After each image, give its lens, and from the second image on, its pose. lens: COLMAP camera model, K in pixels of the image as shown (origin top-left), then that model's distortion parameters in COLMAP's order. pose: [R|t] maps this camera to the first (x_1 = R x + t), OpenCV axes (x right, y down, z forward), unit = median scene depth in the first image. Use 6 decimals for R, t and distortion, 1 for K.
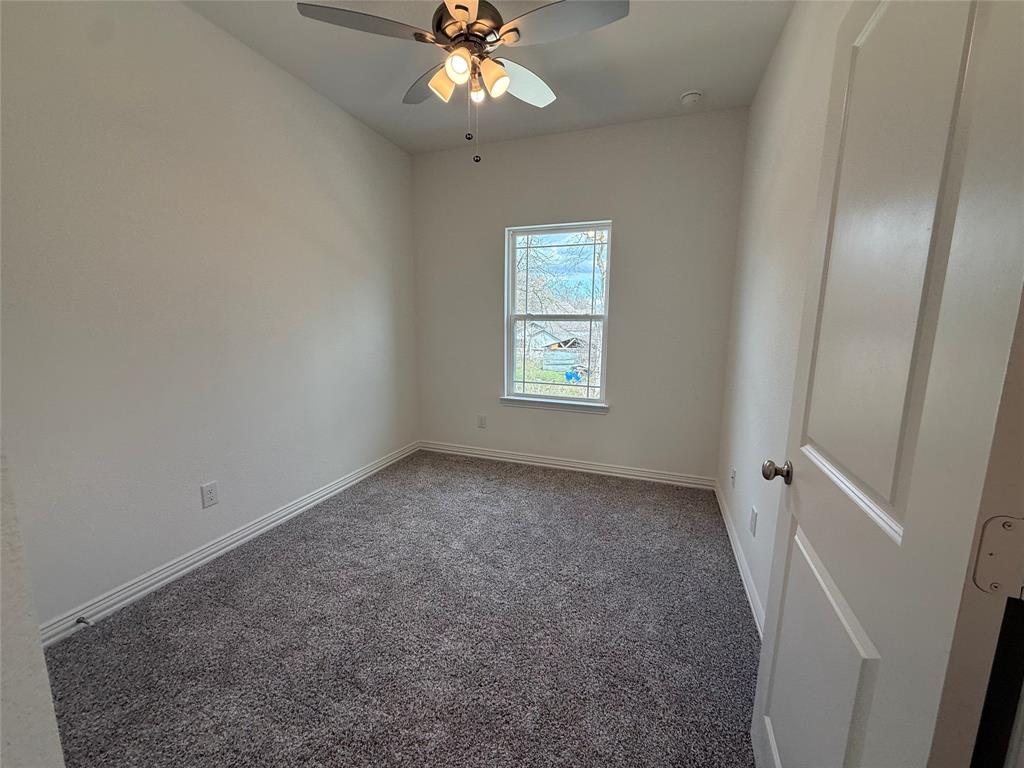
lens RADIAL K [[408.4, 0, 508.9], [0, 408.4, 383.6], [0, 0, 1]] dist [-0.000289, -0.000141]
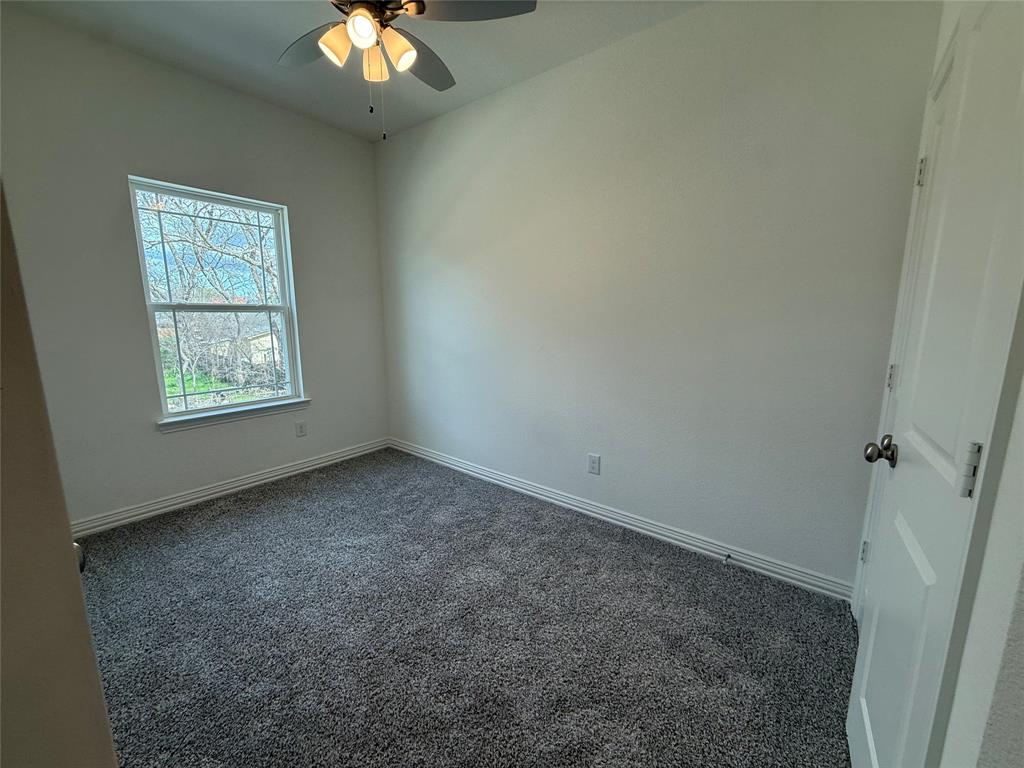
lens RADIAL K [[408.4, 0, 508.9], [0, 408.4, 383.6], [0, 0, 1]] dist [-0.000289, -0.000141]
pose [[0.305344, -0.169311, 0.937069, -0.517391], [0.152937, 0.980011, 0.127235, -0.031282], [-0.939880, 0.104462, 0.325135, 0.223150]]
